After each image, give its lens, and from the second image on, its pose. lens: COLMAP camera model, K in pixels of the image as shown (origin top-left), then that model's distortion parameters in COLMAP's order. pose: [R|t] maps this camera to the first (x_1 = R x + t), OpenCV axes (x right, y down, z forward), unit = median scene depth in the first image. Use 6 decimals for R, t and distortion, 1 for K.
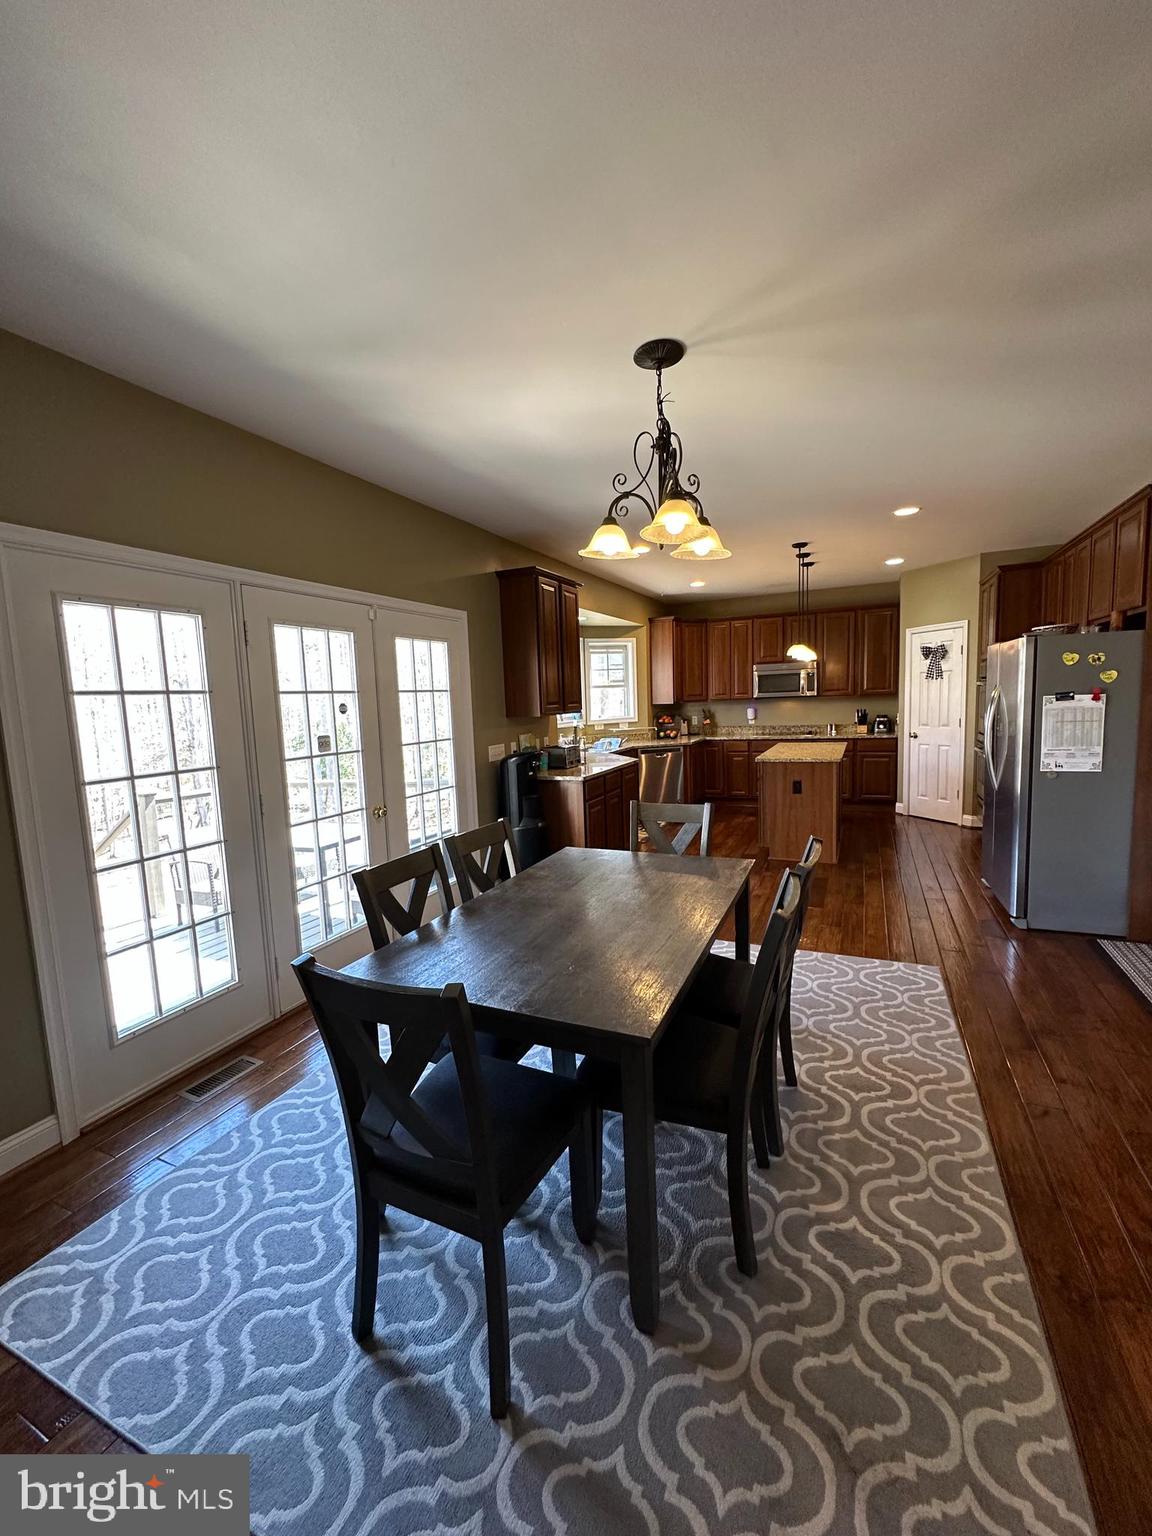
lens RADIAL K [[614.1, 0, 577.8], [0, 614.1, 767.6], [0, 0, 1]] dist [-0.004114, 0.000986]
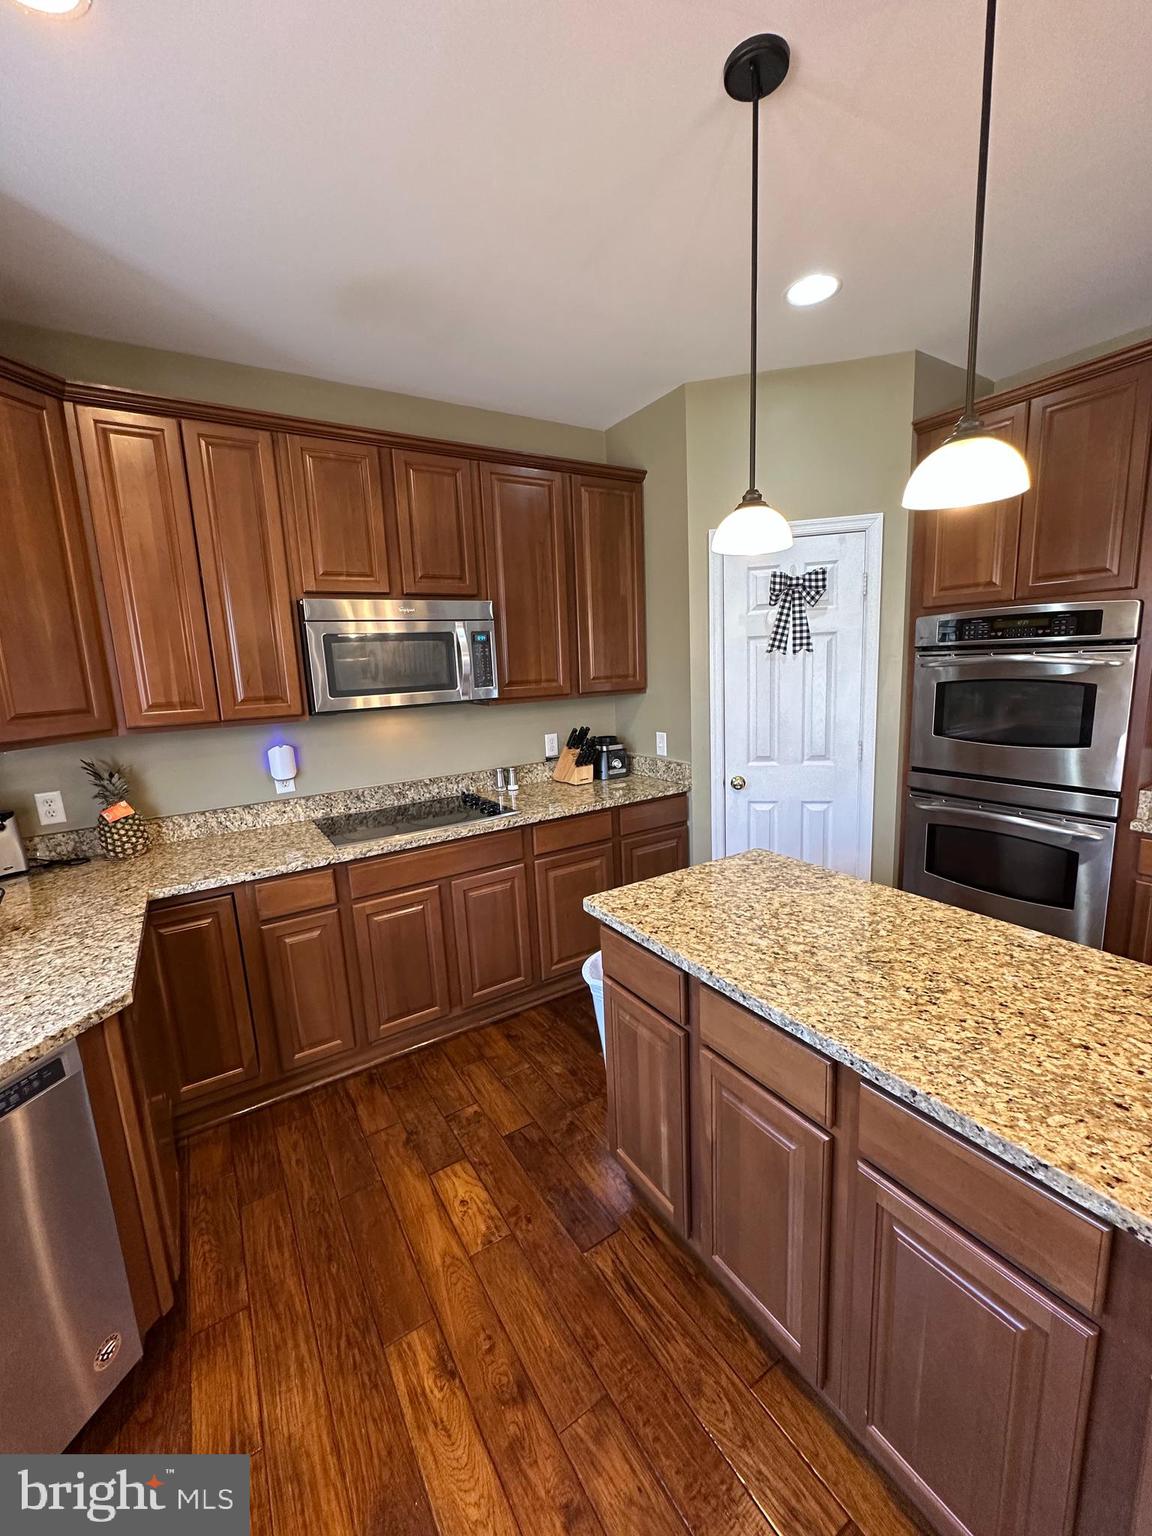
lens RADIAL K [[614.1, 0, 577.5], [0, 614.1, 768.2], [0, 0, 1]] dist [-0.004114, 0.000986]
pose [[0.544370, -0.133003, 0.828234, 0.135334], [0.119153, 0.989599, 0.080601, -0.118631], [-0.830339, 0.054810, 0.554556, 0.905941]]
